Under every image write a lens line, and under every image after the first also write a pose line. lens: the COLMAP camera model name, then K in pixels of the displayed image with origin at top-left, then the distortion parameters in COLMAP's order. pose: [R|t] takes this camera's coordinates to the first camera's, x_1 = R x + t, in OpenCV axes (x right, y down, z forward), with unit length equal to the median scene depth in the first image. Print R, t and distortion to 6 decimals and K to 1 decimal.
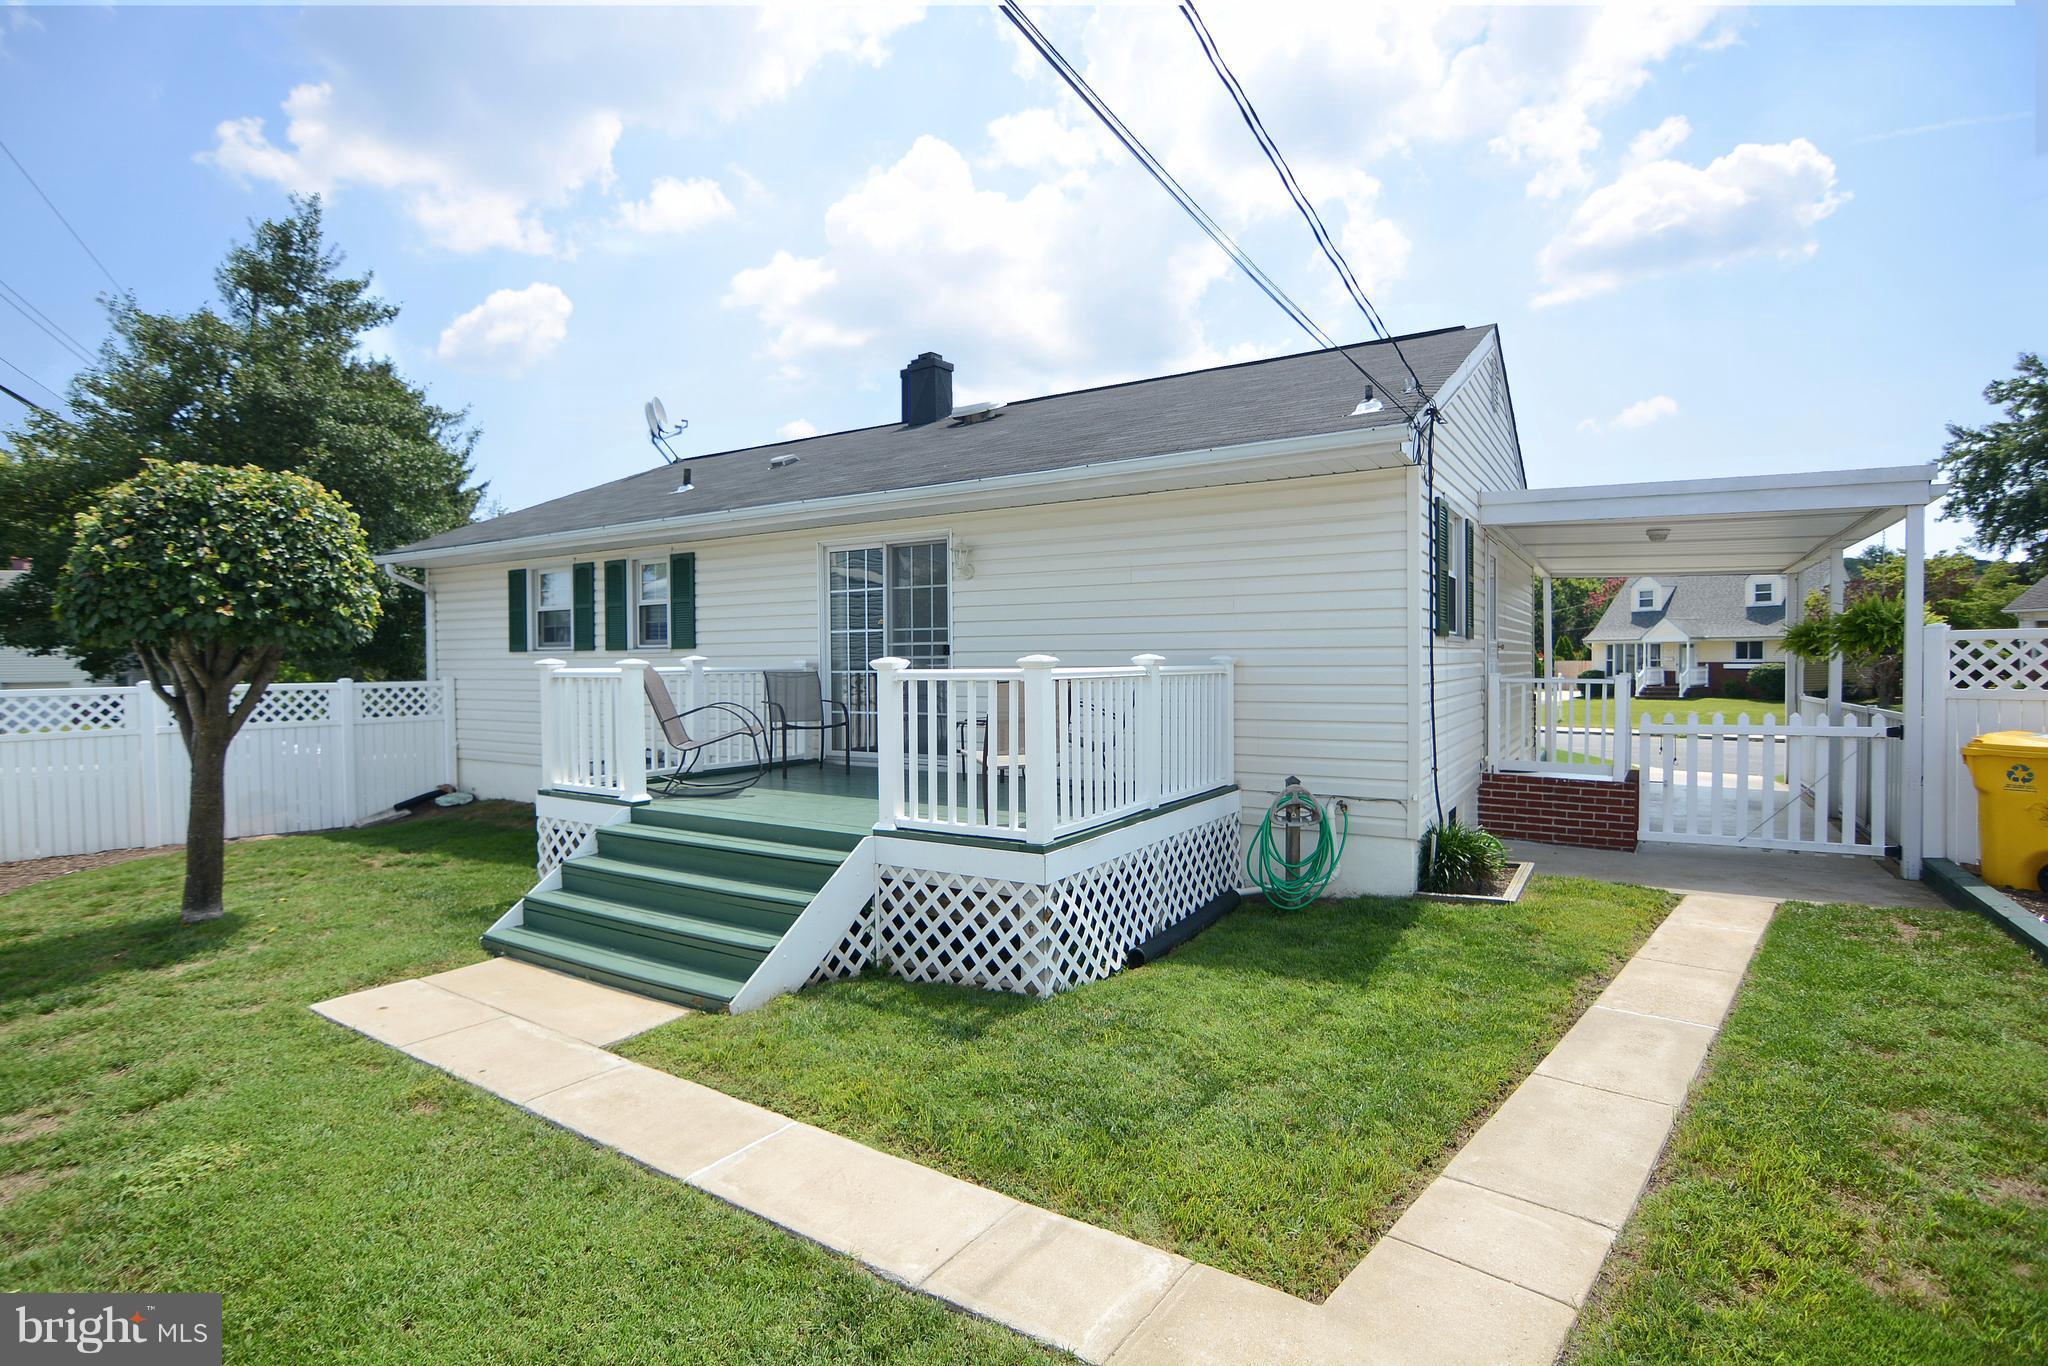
lens RADIAL K [[1016.7, 0, 969.9], [0, 1016.7, 680.6], [0, 0, 1]] dist [0.006106, -0.000172]
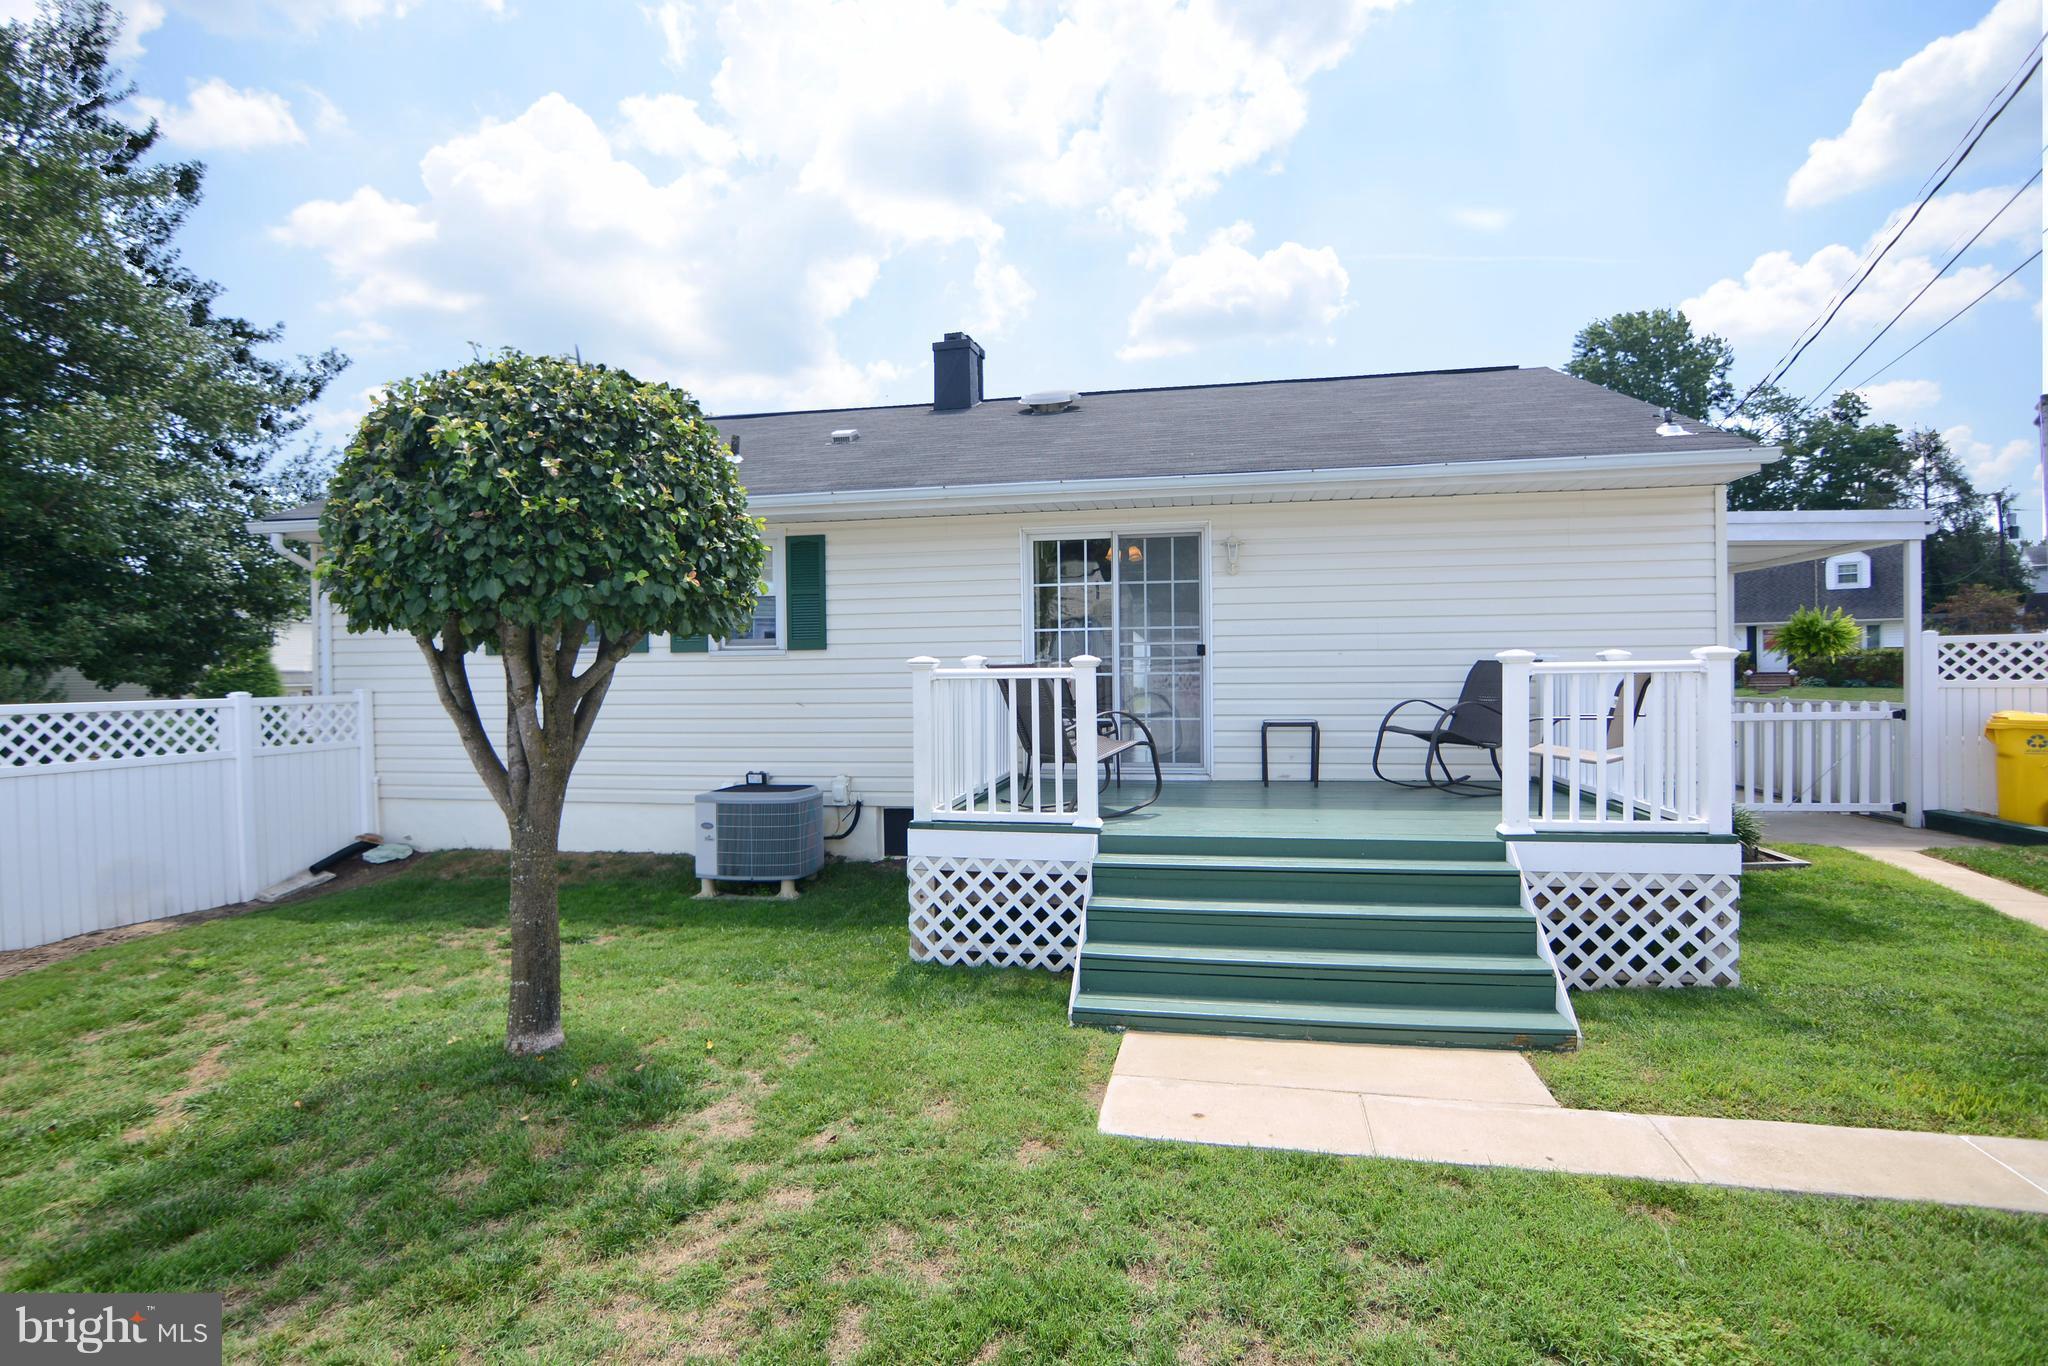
lens RADIAL K [[1016.7, 0, 1023.6], [0, 1016.7, 687.2], [0, 0, 1]] dist [0.006106, -0.000172]
pose [[0.916129, -0.010170, 0.400754, -0.399567], [0.012451, 0.999918, -0.003087, 0.003823], [-0.400689, 0.007818, 0.916181, 0.146192]]
